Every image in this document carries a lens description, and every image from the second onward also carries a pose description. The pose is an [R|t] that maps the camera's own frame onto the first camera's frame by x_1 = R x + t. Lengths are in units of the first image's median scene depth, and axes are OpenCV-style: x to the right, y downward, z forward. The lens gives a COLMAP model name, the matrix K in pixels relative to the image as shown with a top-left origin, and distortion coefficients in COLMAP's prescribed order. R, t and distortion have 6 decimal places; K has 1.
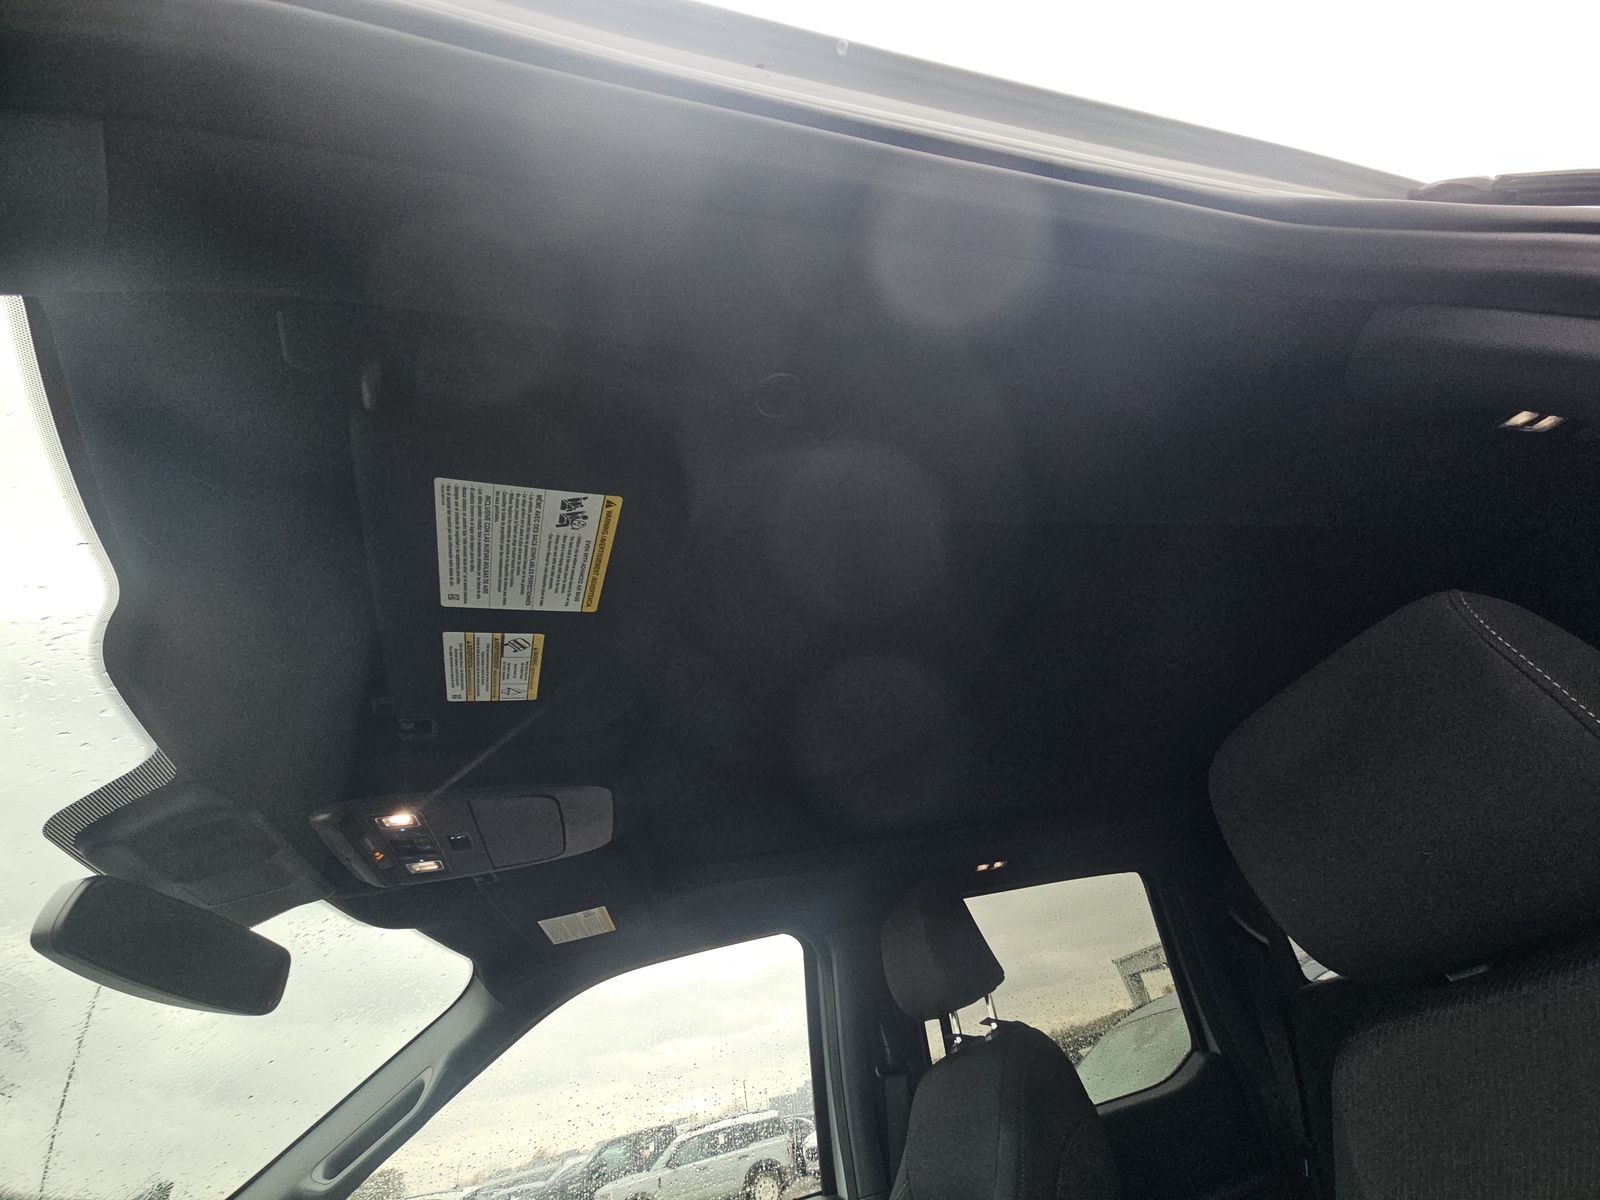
lens RADIAL K [[633.6, 0, 800.0], [0, 633.6, 600.0], [0, 0, 1]] dist [-0.008060, 0.000136]
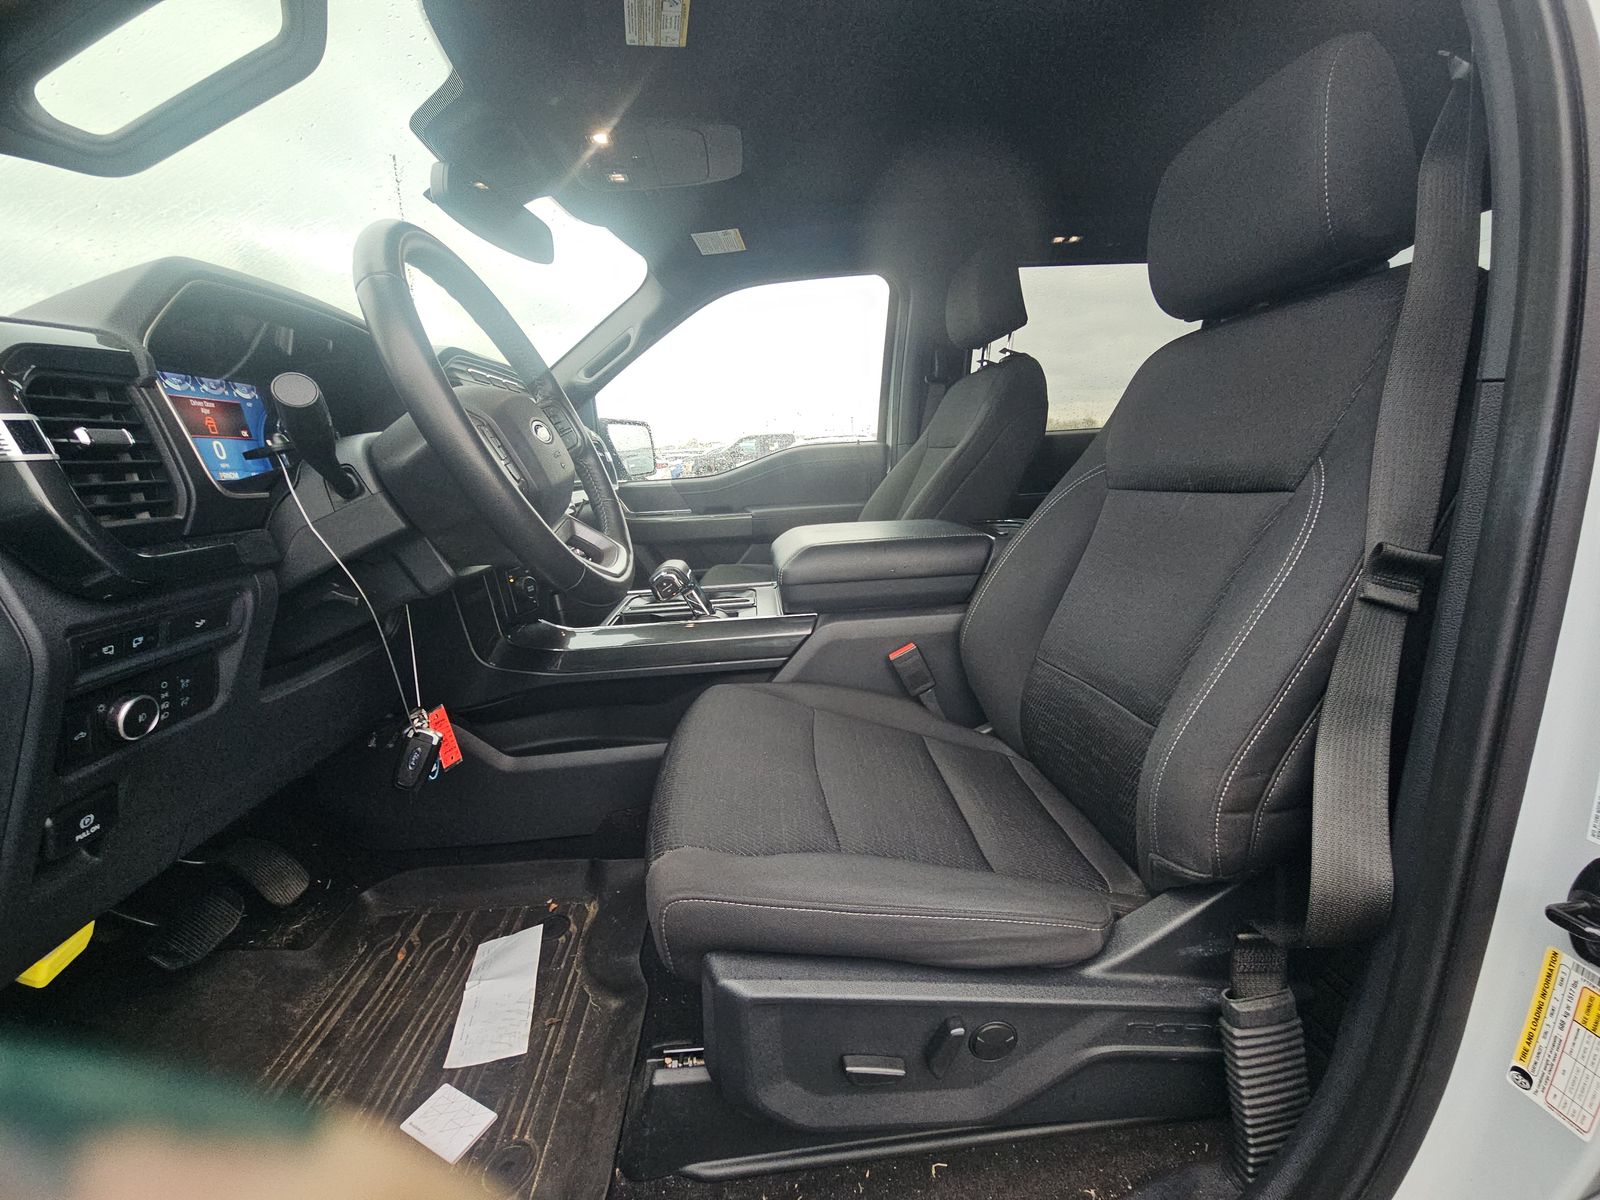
lens RADIAL K [[640.0, 0, 800.0], [0, 640.0, 600.0], [0, 0, 1]] dist [-0.001621, 0.000294]
pose [[0.977774, 0.183977, -0.100554, 0.097272], [-0.029814, 0.596730, 0.801888, -0.129503], [0.207532, -0.781067, 0.588952, -0.368271]]
